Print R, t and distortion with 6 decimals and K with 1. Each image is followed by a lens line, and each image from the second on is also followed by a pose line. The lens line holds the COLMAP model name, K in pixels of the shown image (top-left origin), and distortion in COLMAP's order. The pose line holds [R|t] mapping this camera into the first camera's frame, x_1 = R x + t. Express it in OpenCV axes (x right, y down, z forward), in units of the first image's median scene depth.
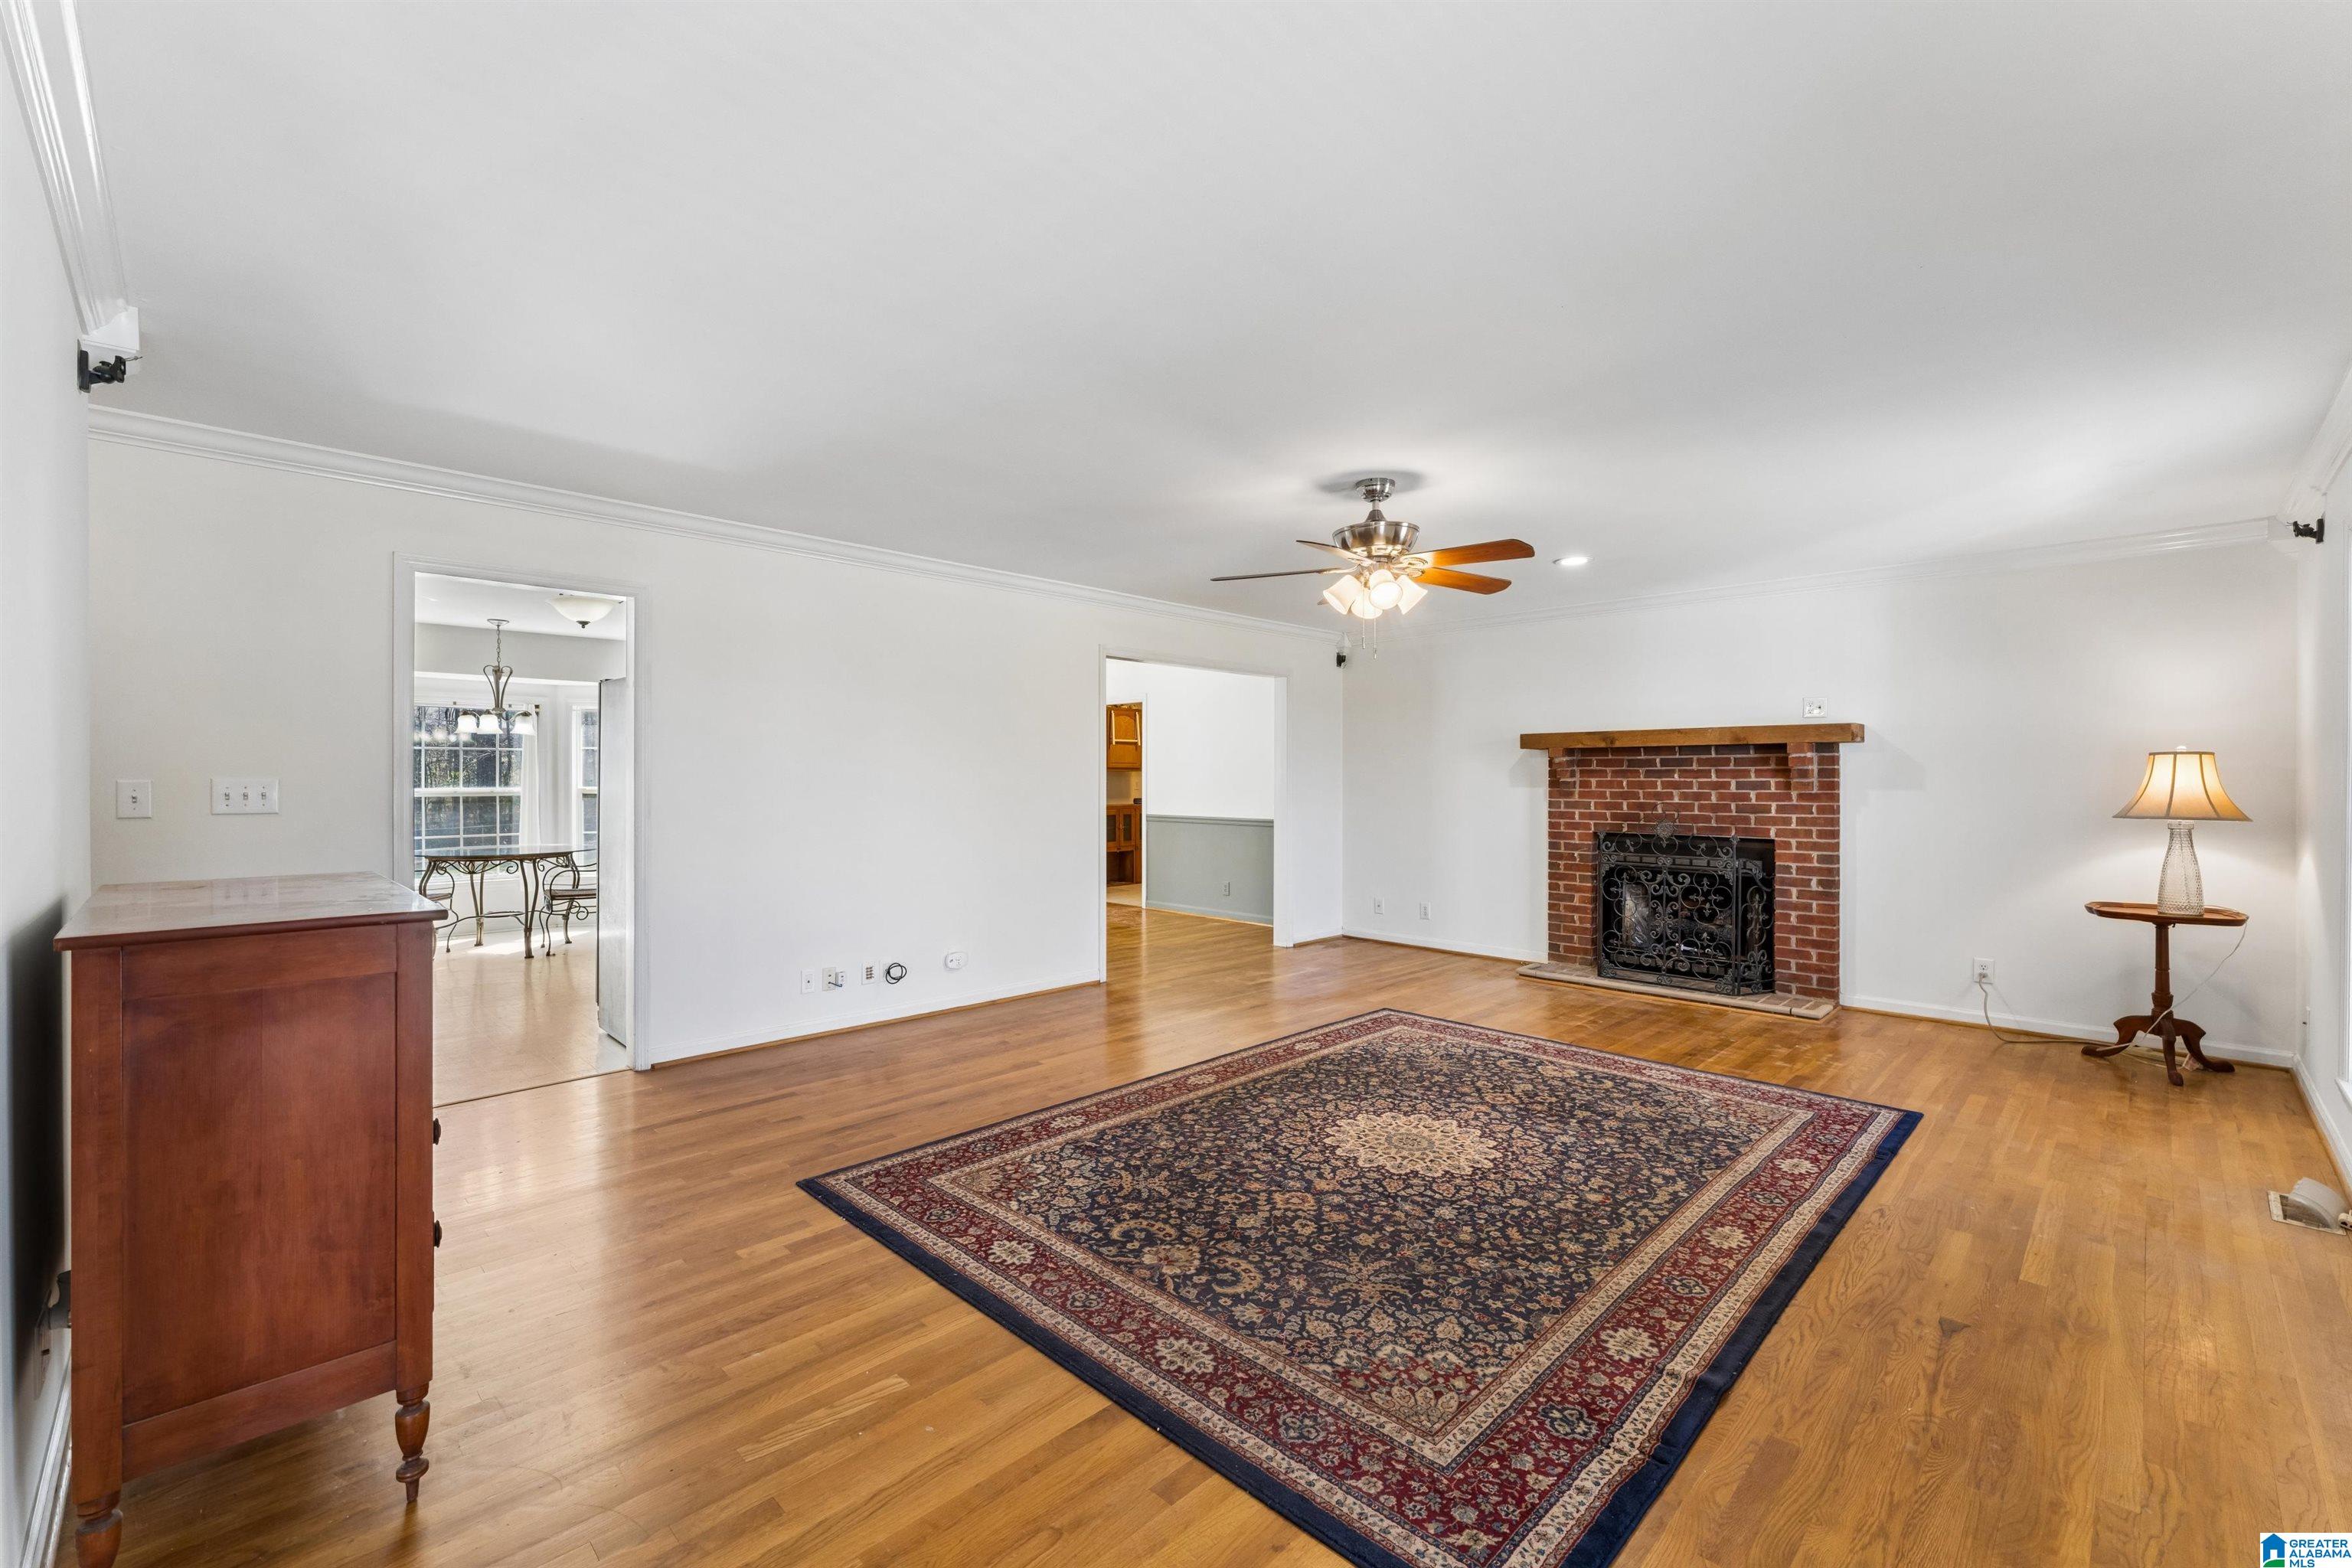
lens RADIAL K [[980.6, 0, 1178.3], [0, 980.6, 786.0], [0, 0, 1]] dist [-0.000920, 0.000367]
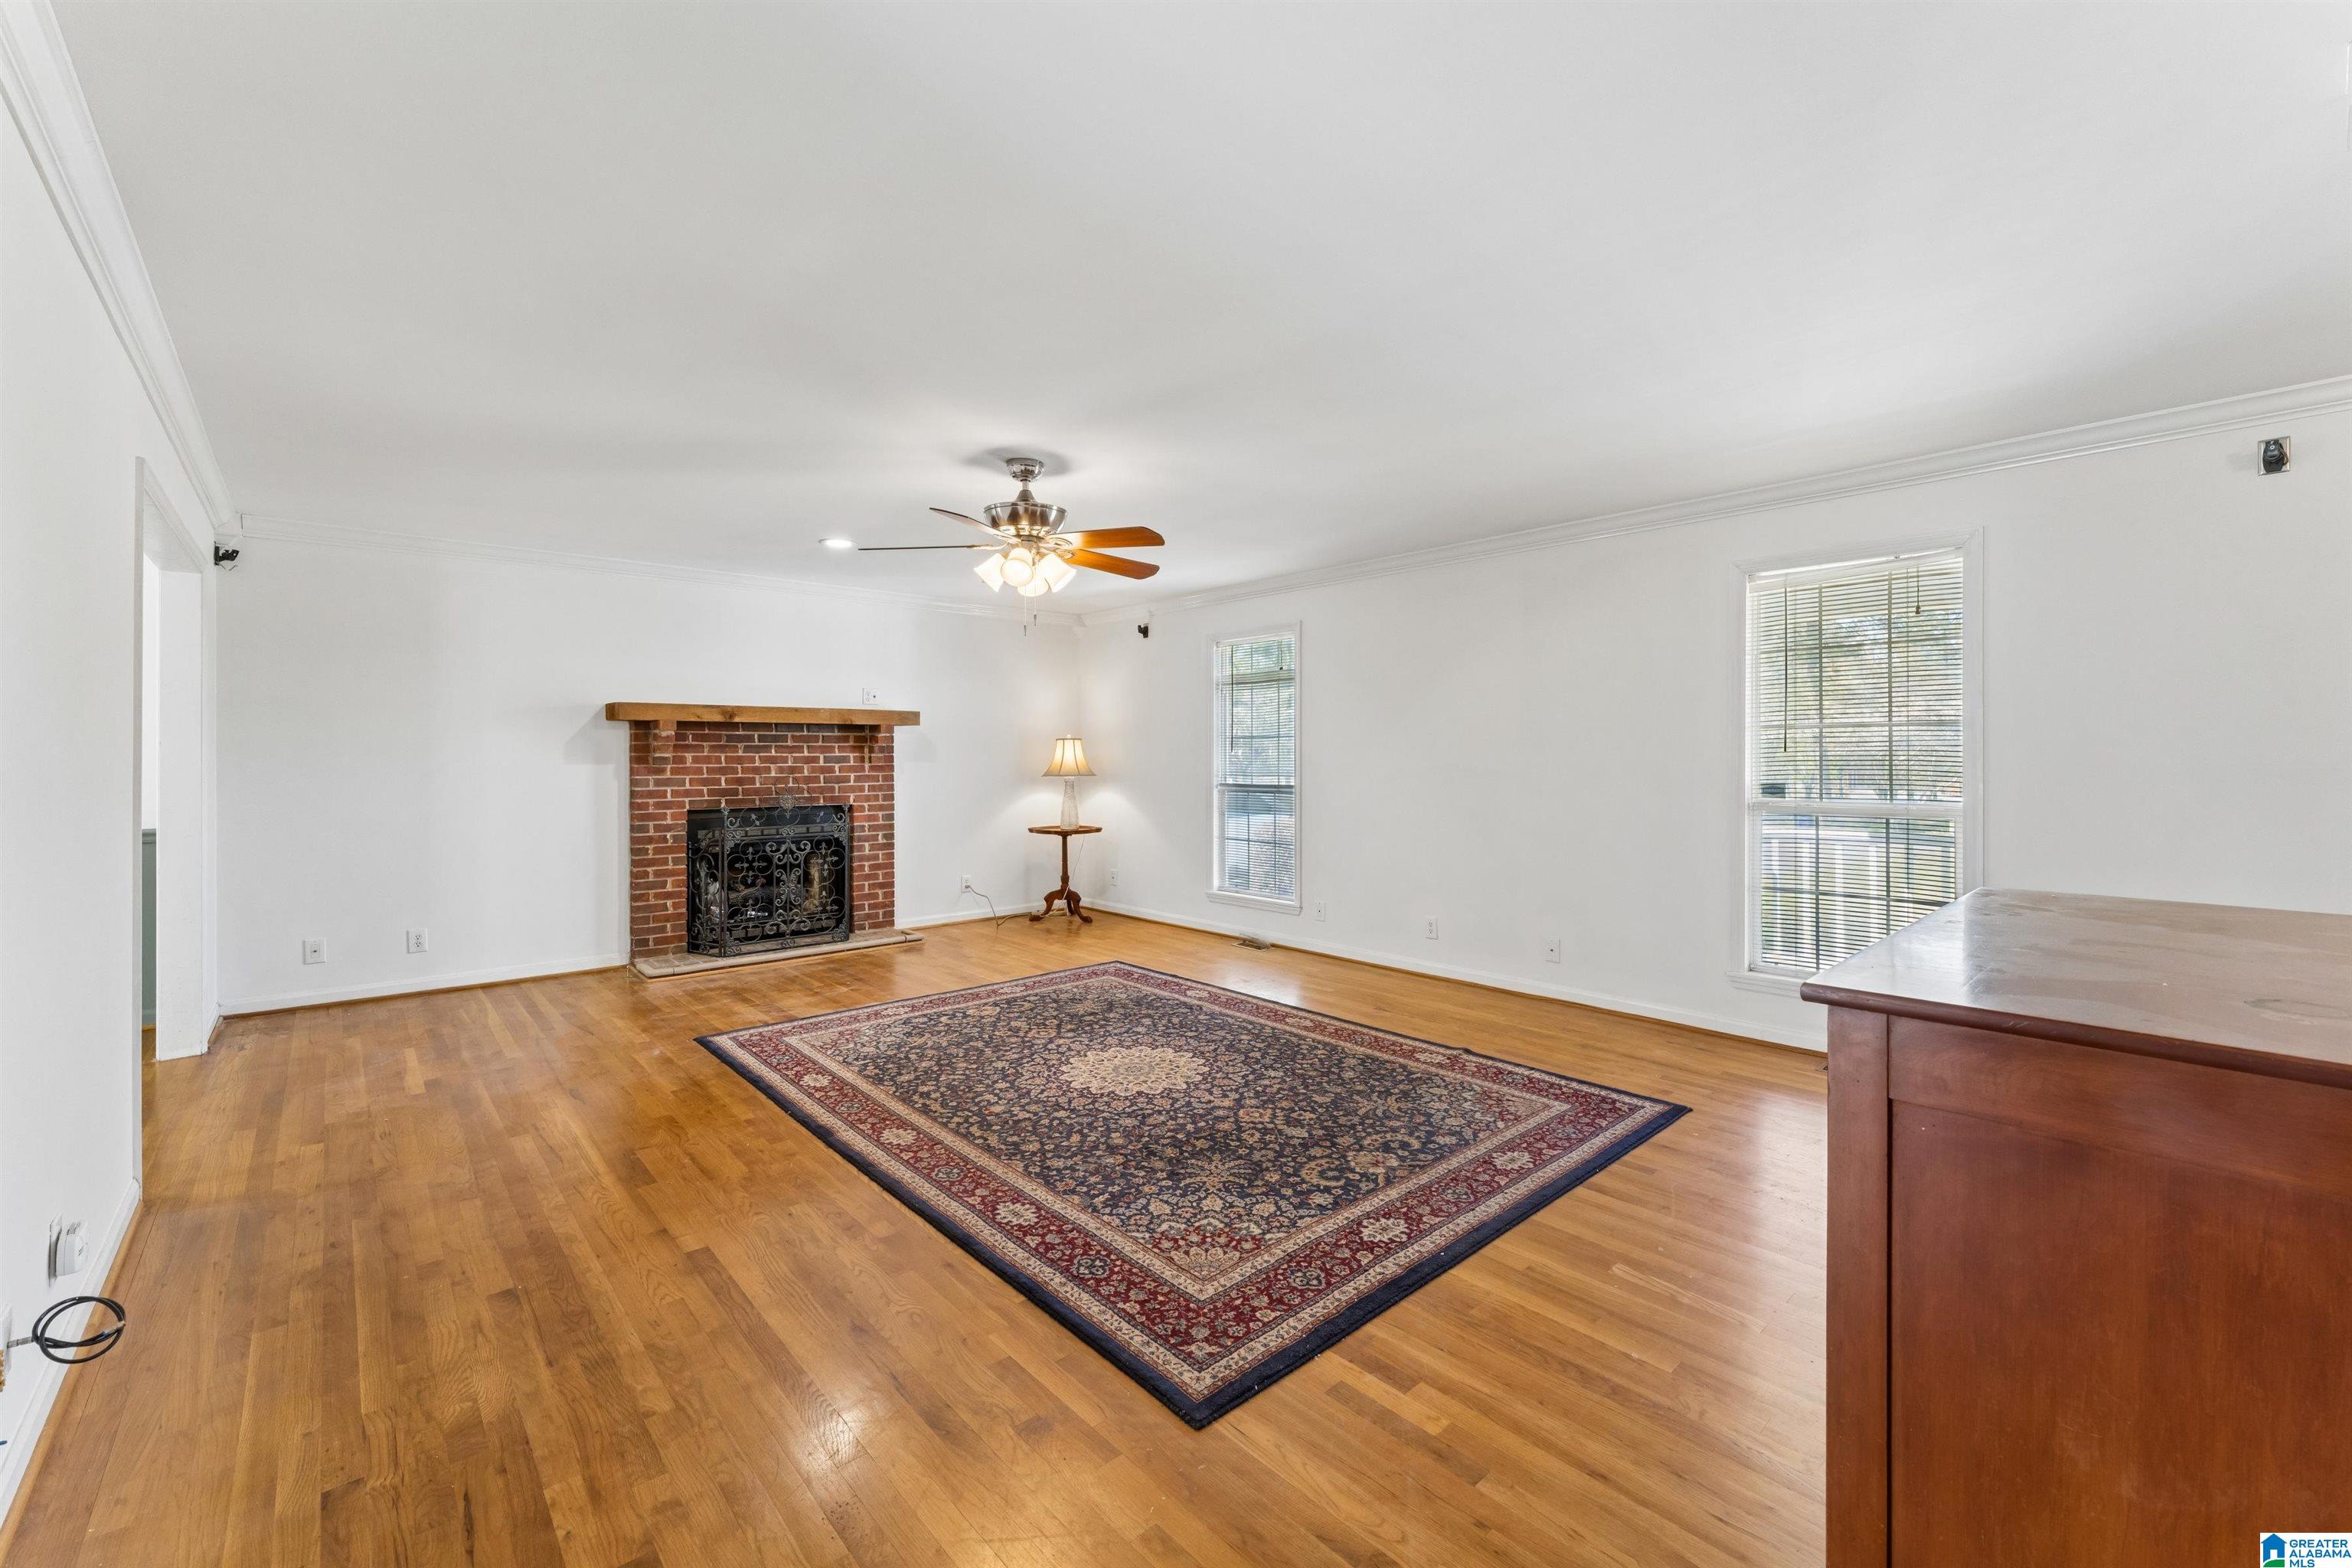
lens RADIAL K [[951.6, 0, 1184.1], [0, 951.6, 755.0], [0, 0, 1]] dist [0.003472, 0.000004]
pose [[0.053480, -0.002420, 0.998566, -0.764474], [0.008562, 0.999961, 0.001964, -0.006816], [-0.998532, 0.008445, 0.053499, 0.765867]]
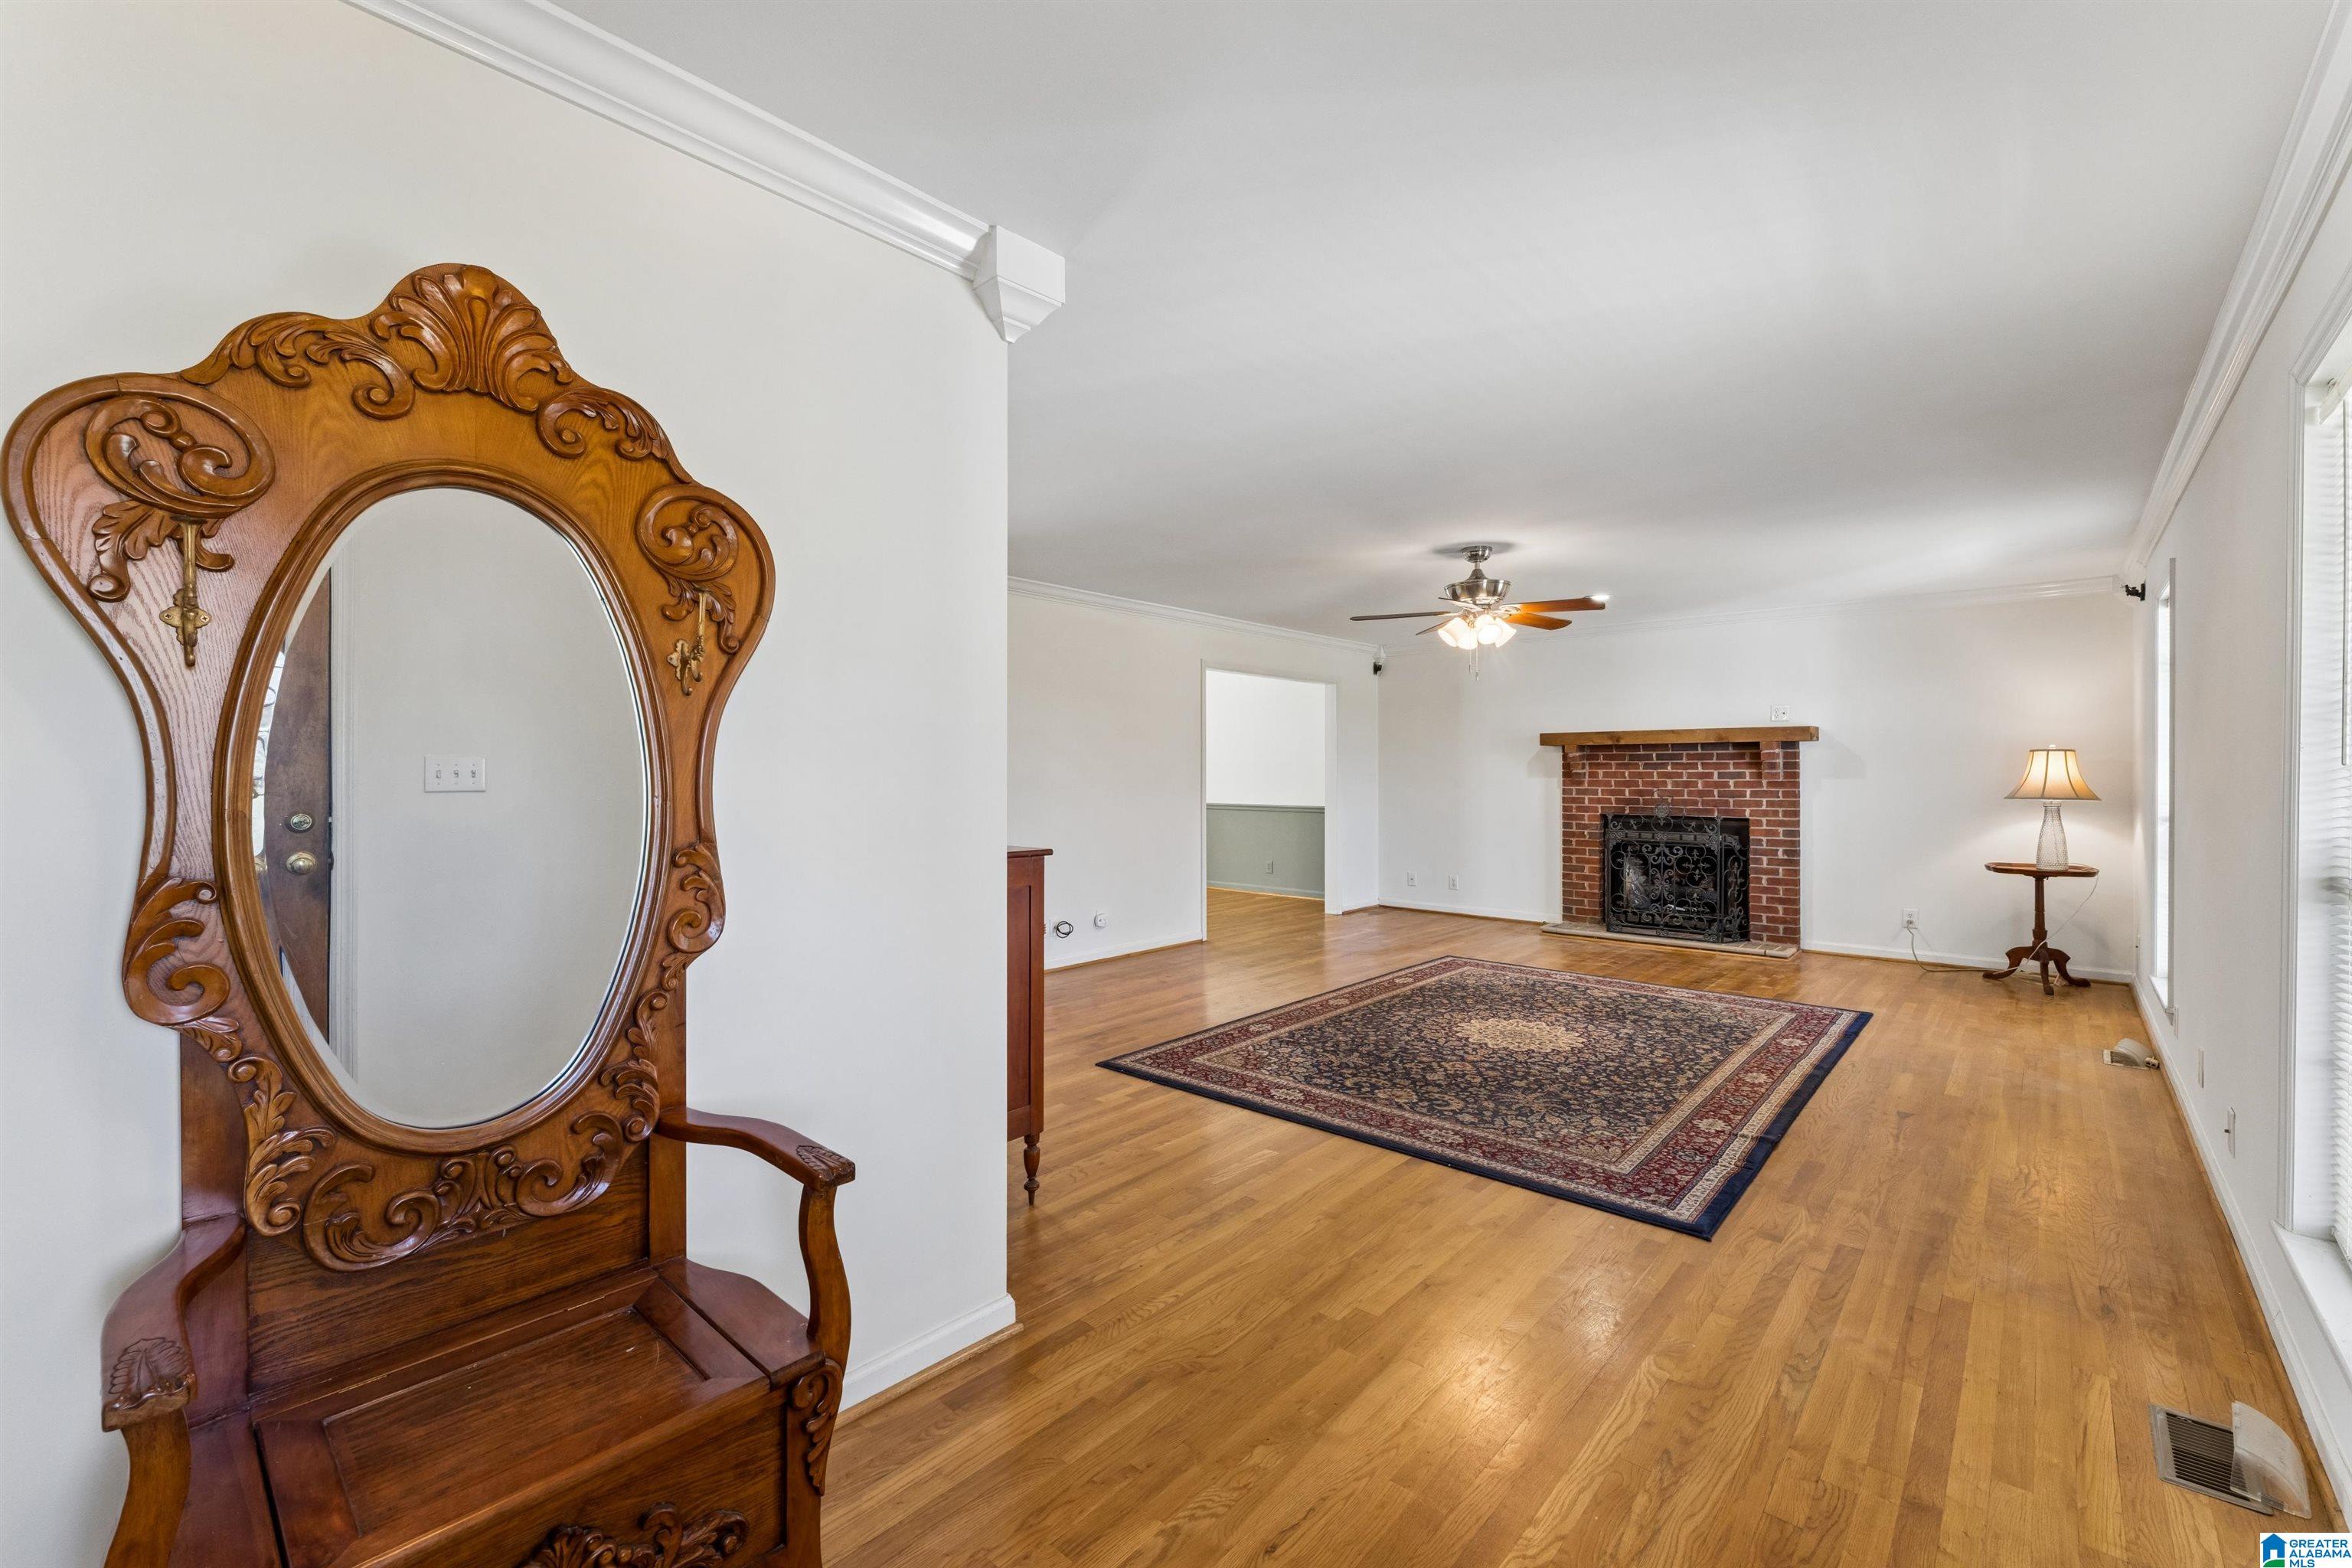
lens RADIAL K [[980.6, 0, 1176.7], [0, 980.6, 775.7], [0, 0, 1]] dist [-0.000920, 0.000367]
pose [[0.998404, -0.002210, 0.056435, -0.277611], [0.002385, 0.999993, -0.003032, 0.002833], [-0.056428, 0.003162, 0.998402, -0.302709]]
